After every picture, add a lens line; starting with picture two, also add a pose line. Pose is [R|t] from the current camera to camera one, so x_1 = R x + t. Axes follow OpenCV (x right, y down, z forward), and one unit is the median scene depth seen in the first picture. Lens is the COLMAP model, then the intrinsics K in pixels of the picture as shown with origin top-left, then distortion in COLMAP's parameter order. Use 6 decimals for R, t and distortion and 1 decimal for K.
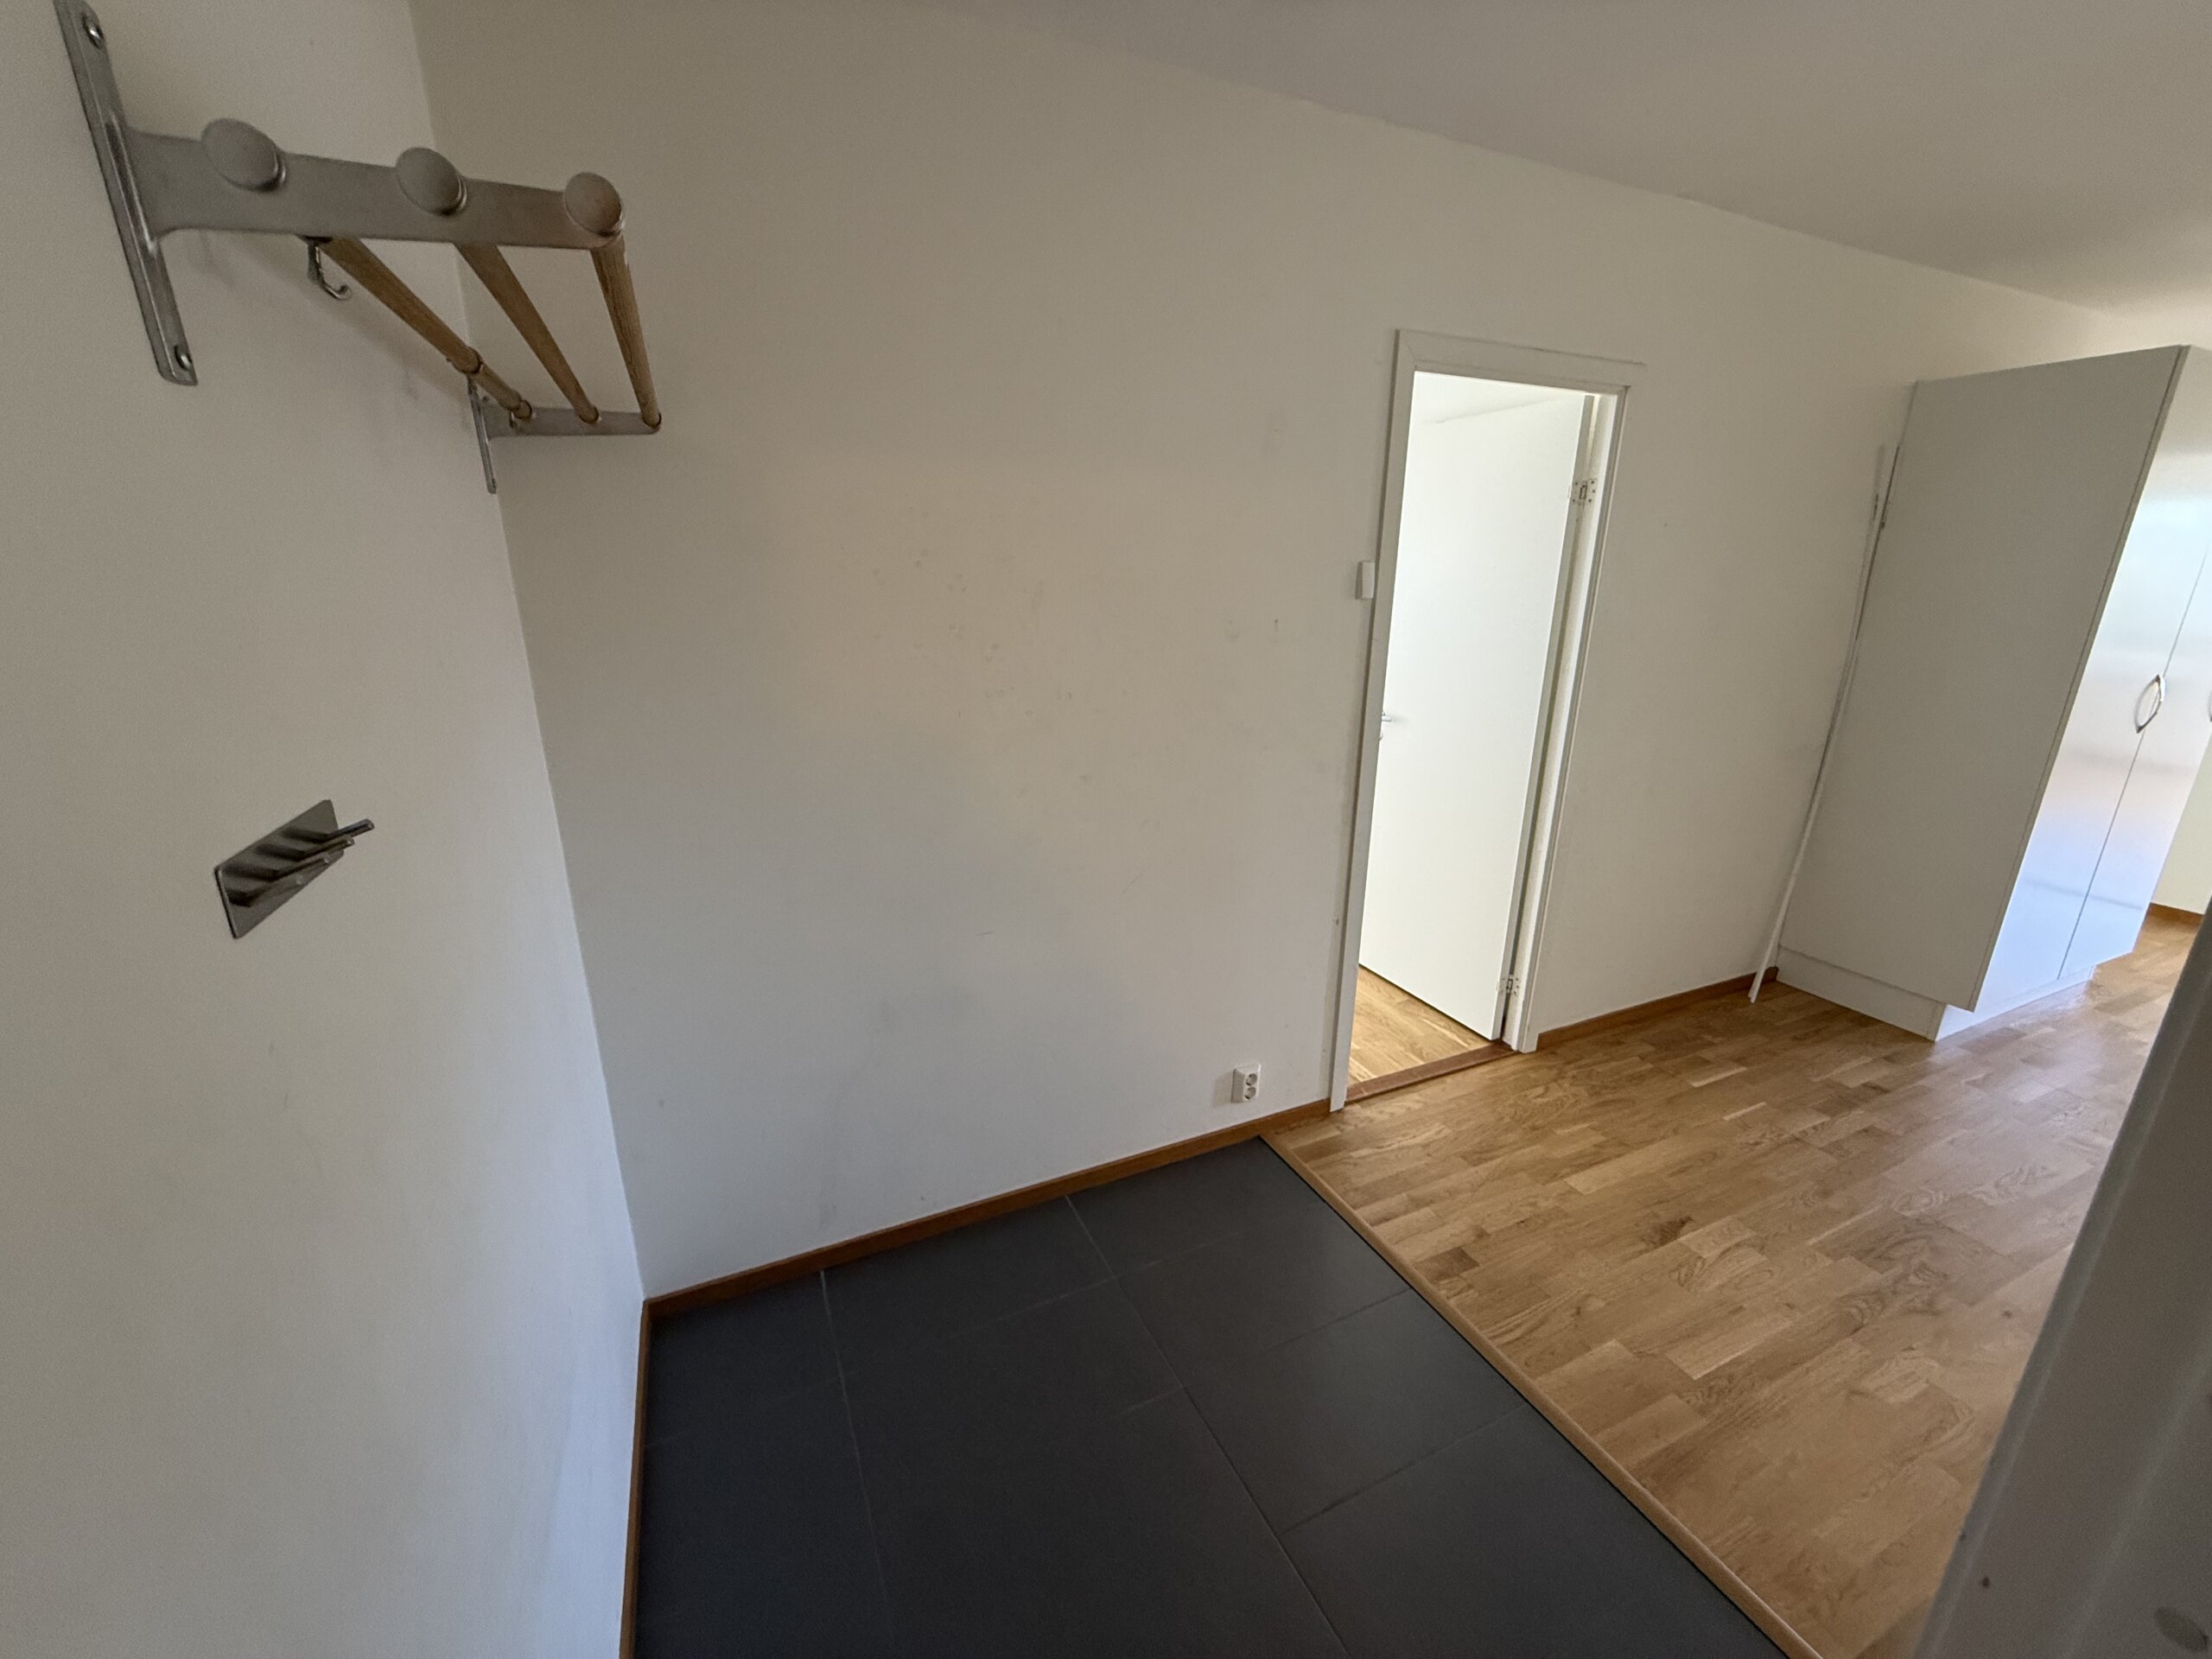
lens RADIAL K [[881.1, 0, 1106.0], [0, 881.1, 829.5], [0, 0, 1]] dist [-0.000220, 0.000036]
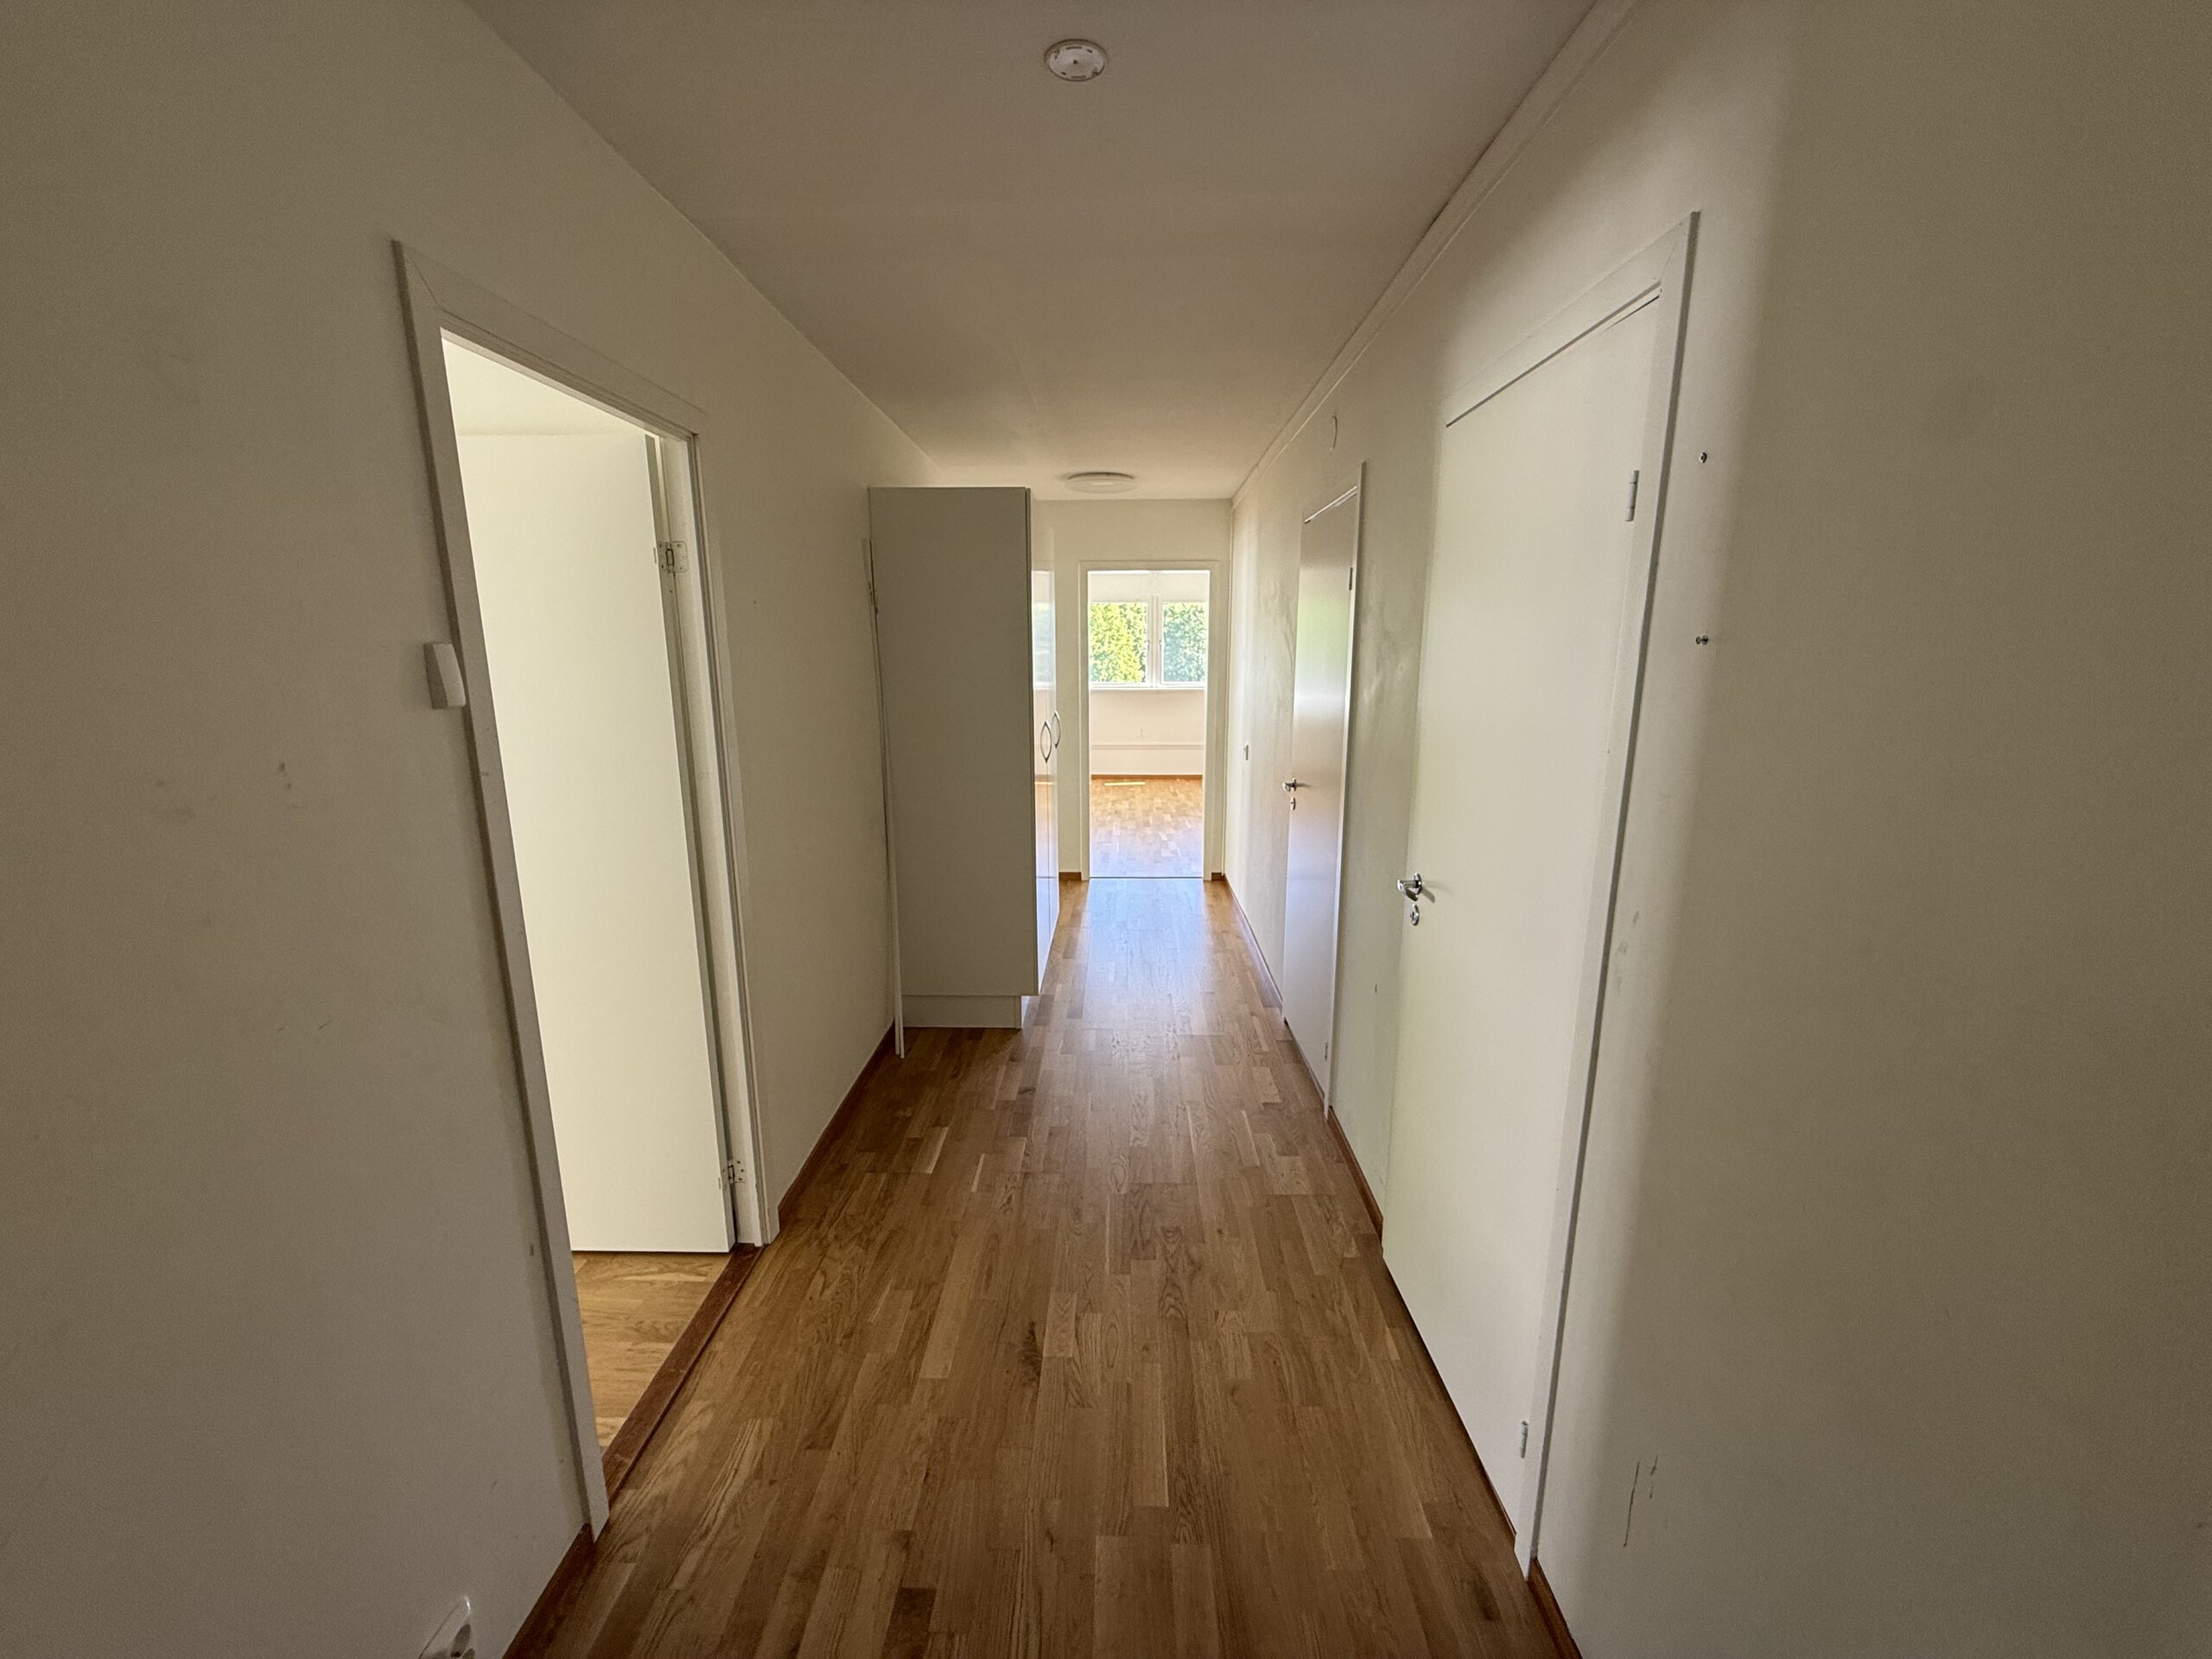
lens RADIAL K [[881.1, 0, 1106.0], [0, 881.1, 829.5], [0, 0, 1]] dist [-0.000220, 0.000036]
pose [[0.439988, -0.187050, 0.878307, -0.028340], [0.262225, 0.962199, 0.073555, -0.102496], [-0.858865, 0.197951, 0.472405, 0.338494]]
